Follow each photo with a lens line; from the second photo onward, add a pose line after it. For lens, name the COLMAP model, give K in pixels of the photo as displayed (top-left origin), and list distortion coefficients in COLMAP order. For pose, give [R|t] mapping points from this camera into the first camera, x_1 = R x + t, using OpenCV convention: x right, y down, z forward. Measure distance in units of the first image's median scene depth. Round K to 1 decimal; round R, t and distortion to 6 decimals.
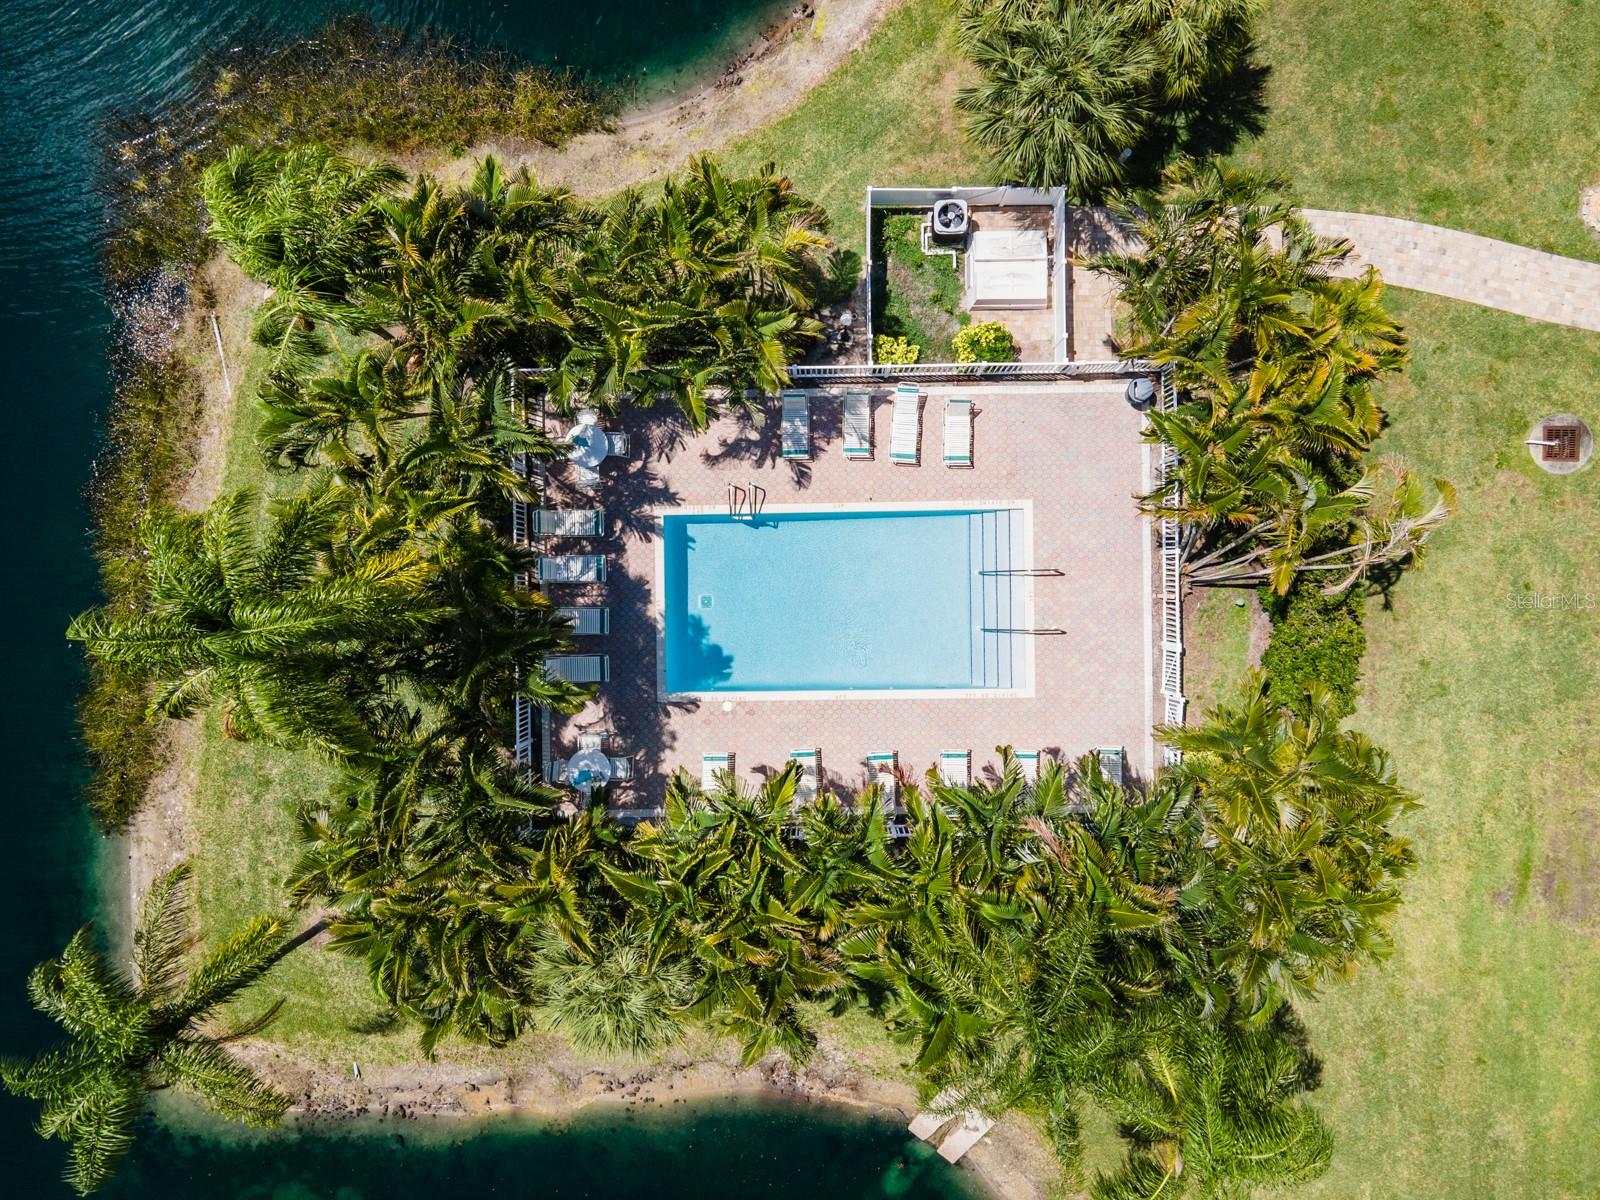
lens RADIAL K [[1101.2, 0, 800.0], [0, 1101.2, 600.0], [0, 0, 1]] dist [0.008073, 0.002464]
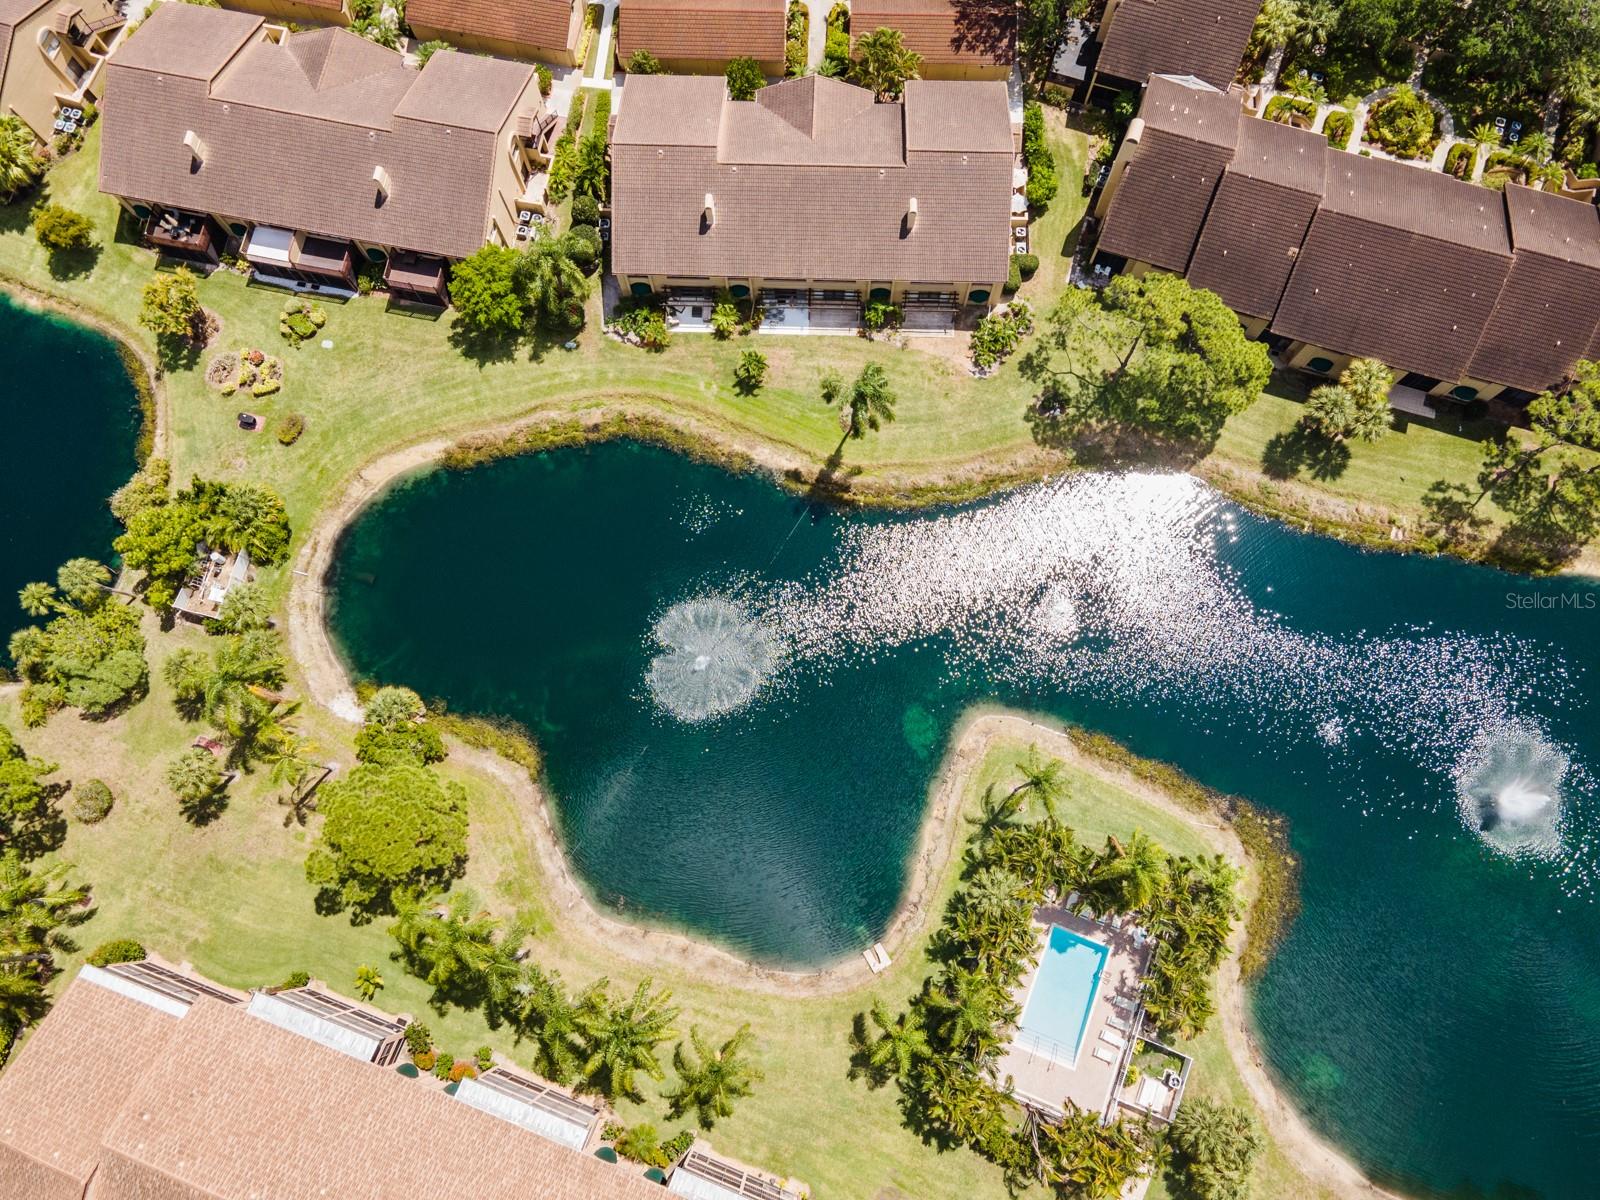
lens RADIAL K [[1101.2, 0, 800.0], [0, 1101.2, 600.0], [0, 0, 1]] dist [0.008073, 0.002464]
pose [[-0.380287, 0.898714, -0.218391, 0.000489], [-0.924868, -0.369245, 0.090981, 0.806057], [0.001126, 0.236582, 0.971611, -2.226850]]
